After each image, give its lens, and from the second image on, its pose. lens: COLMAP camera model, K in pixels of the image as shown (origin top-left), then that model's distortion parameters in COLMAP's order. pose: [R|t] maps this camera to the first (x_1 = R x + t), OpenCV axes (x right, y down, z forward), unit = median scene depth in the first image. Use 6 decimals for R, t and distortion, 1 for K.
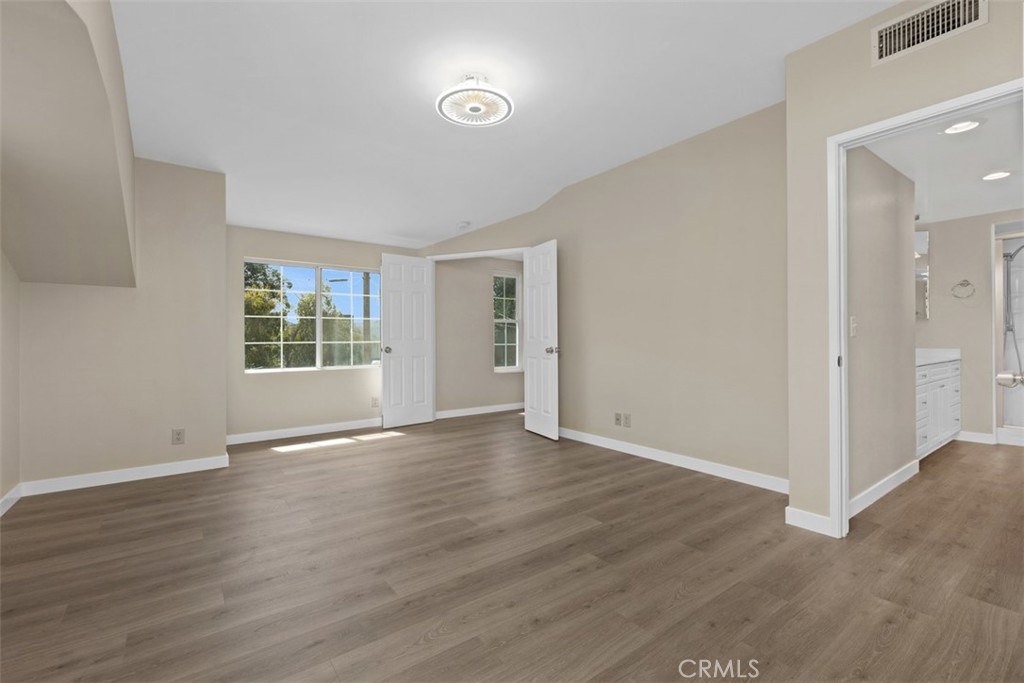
lens RADIAL K [[459.7, 0, 512.0], [0, 459.7, 341.5], [0, 0, 1]] dist [-0.008753, -0.000635]
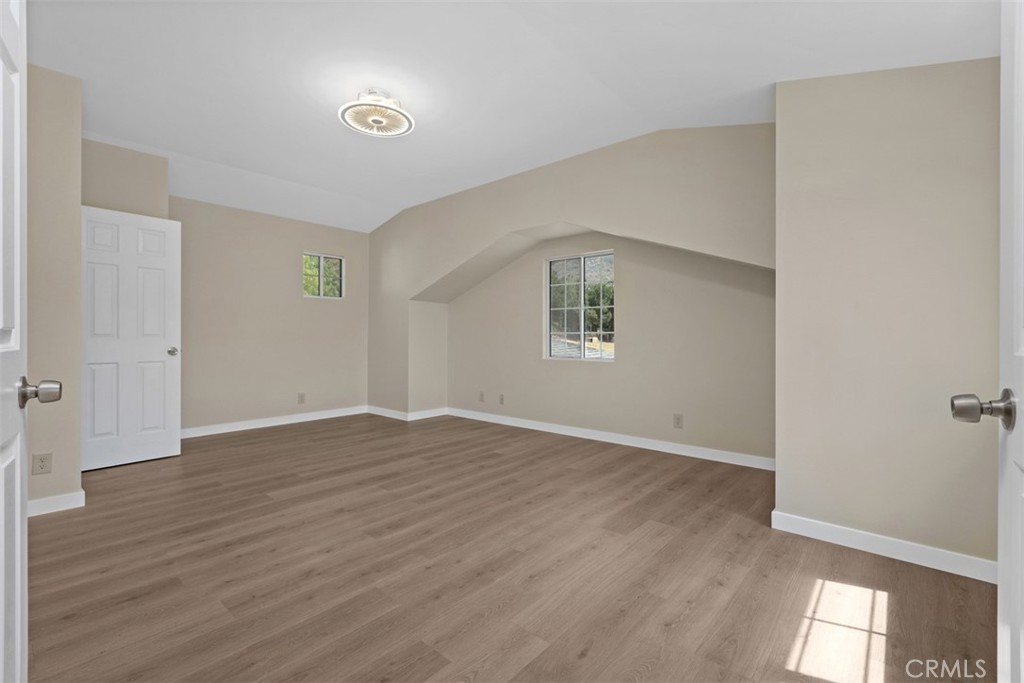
lens RADIAL K [[459.7, 0, 512.0], [0, 459.7, 341.5], [0, 0, 1]] dist [-0.008753, -0.000635]
pose [[-0.977341, 0.006456, -0.211573, -0.151460], [0.001897, 0.999762, 0.021742, -0.013978], [0.211663, 0.020848, -0.977120, 2.027388]]
